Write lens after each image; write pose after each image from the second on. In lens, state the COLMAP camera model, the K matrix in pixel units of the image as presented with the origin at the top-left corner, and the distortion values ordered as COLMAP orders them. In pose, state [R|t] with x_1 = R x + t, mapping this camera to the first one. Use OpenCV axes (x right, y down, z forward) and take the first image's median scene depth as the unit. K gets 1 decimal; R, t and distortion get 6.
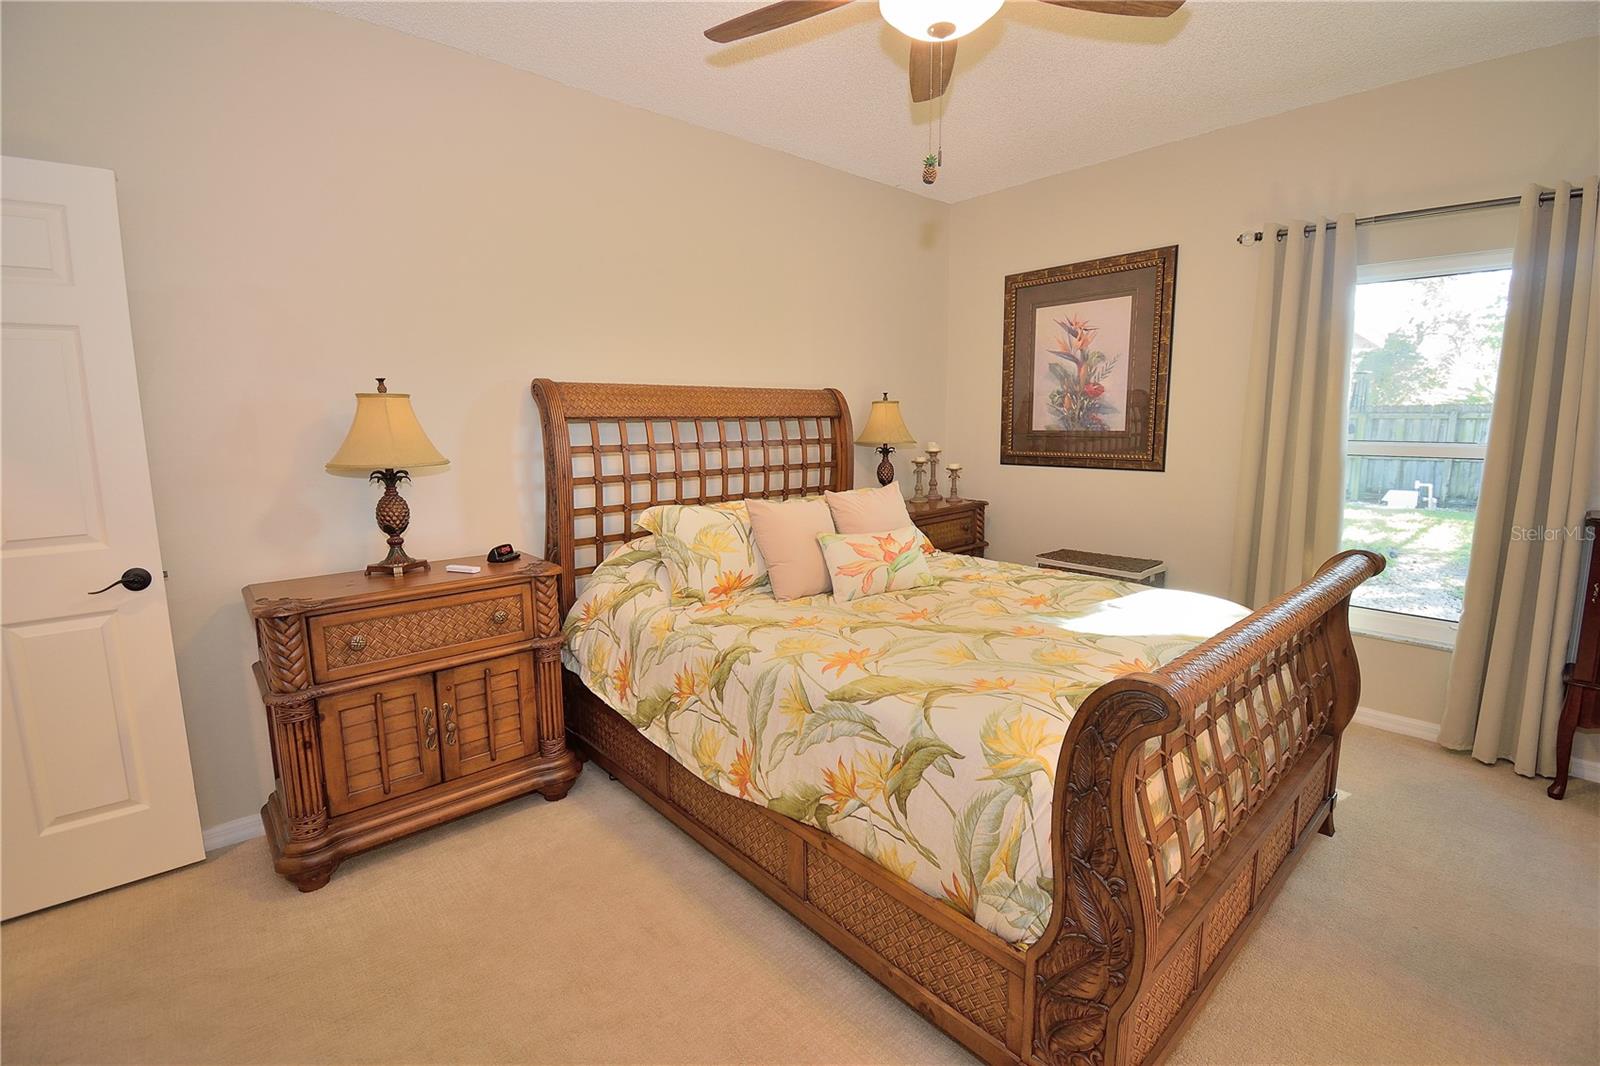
lens RADIAL K [[713.4, 0, 803.5], [0, 713.4, 526.5], [0, 0, 1]] dist [0.001615, -0.004676]
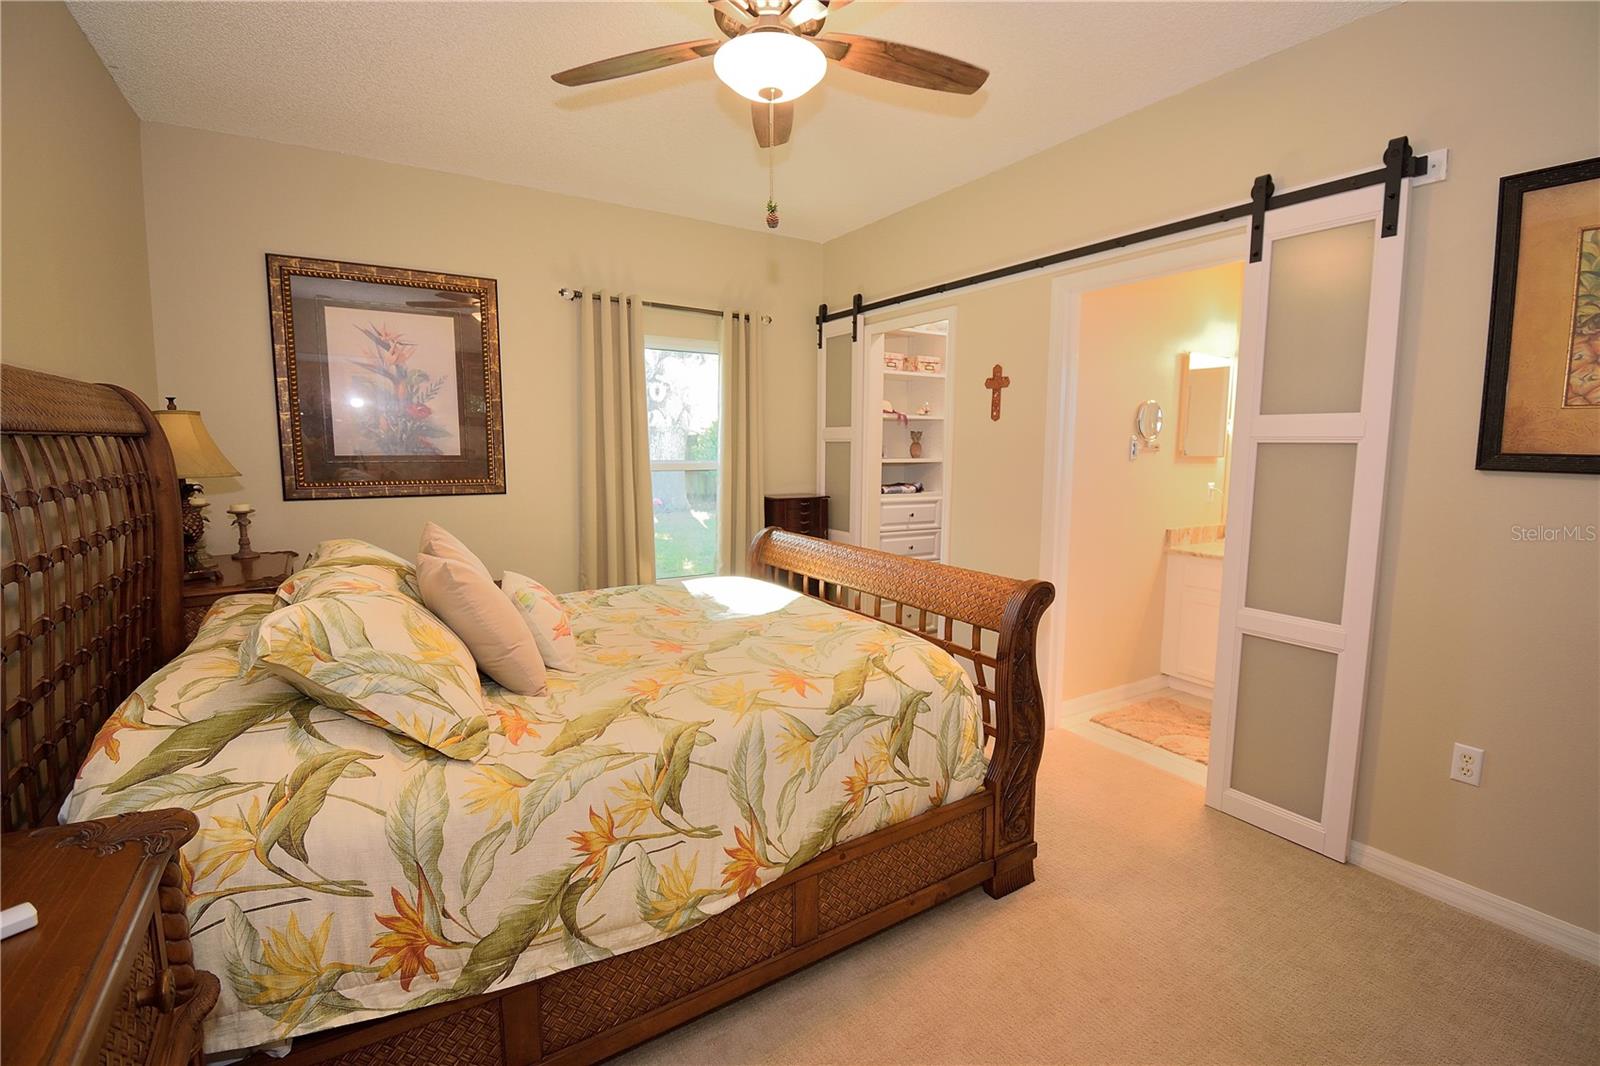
lens RADIAL K [[713.4, 0, 803.8], [0, 713.4, 524.9], [0, 0, 1]] dist [0.001615, -0.004676]
pose [[0.154794, -0.105069, 0.982344, -0.759540], [0.142307, 0.986330, 0.083071, -0.092931], [-0.977644, 0.126936, 0.167630, 0.669367]]
